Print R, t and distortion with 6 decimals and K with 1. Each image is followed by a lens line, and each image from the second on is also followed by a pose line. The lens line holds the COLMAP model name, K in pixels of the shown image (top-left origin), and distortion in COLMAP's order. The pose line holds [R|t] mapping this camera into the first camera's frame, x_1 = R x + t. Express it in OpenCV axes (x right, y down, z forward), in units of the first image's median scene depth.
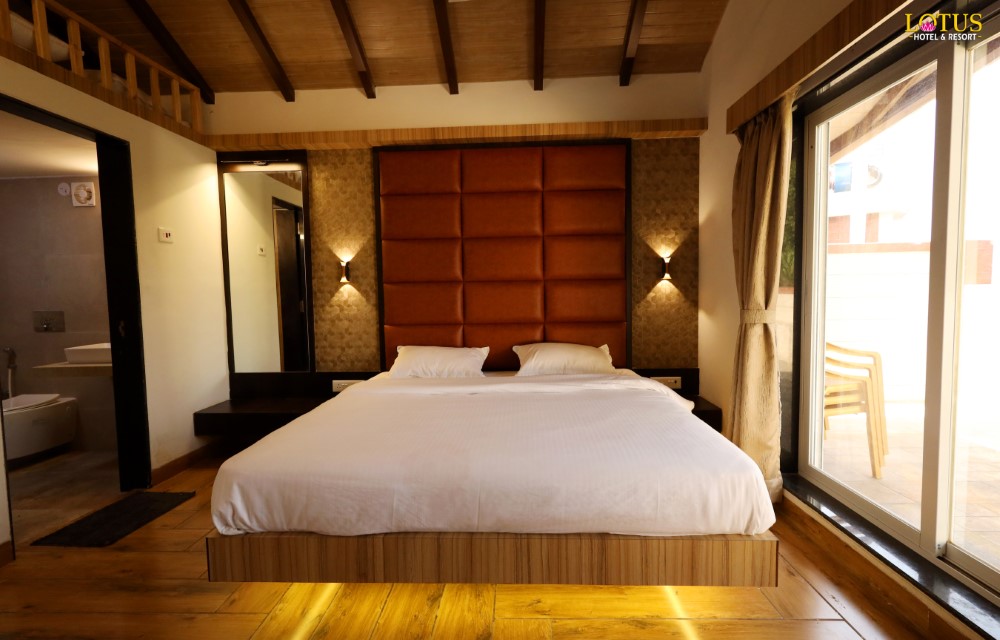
lens RADIAL K [[476.1, 0, 483.9], [0, 476.1, 323.9], [0, 0, 1]] dist [0.001308, 0.000935]
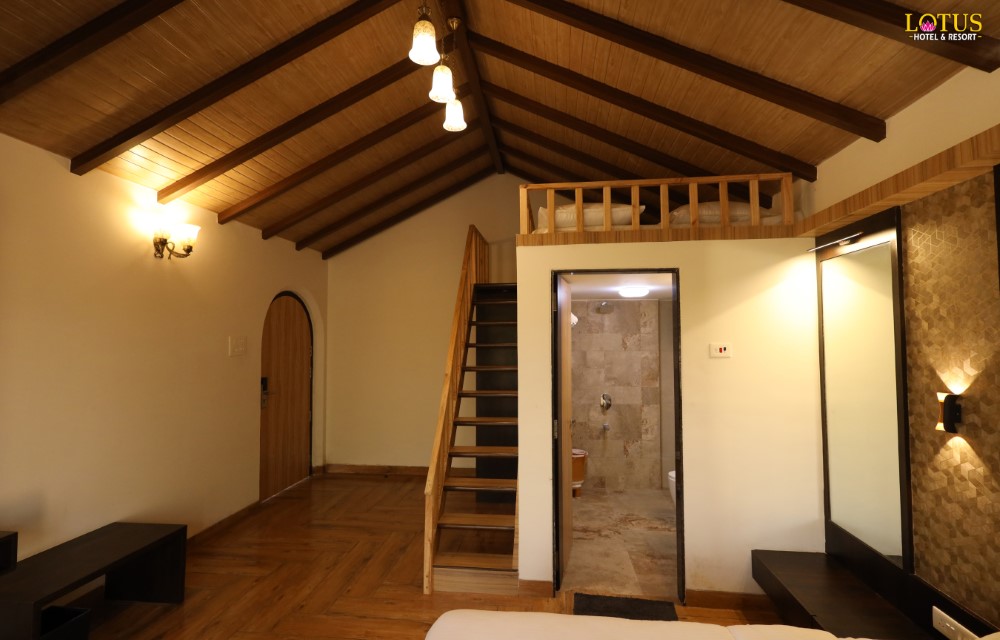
lens RADIAL K [[476.1, 0, 502.7], [0, 476.1, 320.7], [0, 0, 1]] dist [0.001308, 0.000935]
pose [[-0.053636, -0.022537, -0.998306, 0.279186], [-0.059695, 0.998030, -0.019323, -0.177504], [0.996775, 0.058557, -0.054876, 0.541754]]
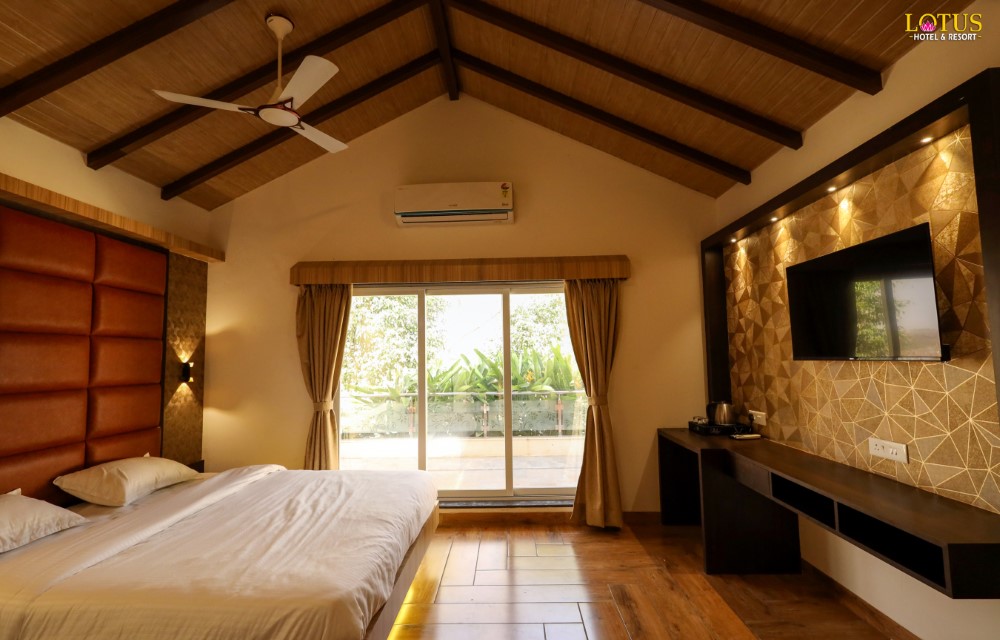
lens RADIAL K [[476.1, 0, 510.2], [0, 476.1, 317.2], [0, 0, 1]] dist [0.001308, 0.000935]
pose [[-0.037736, 0.102037, 0.994065, -0.740764], [0.078275, 0.992018, -0.098856, -0.074850], [-0.996217, 0.074080, -0.045422, 0.296115]]
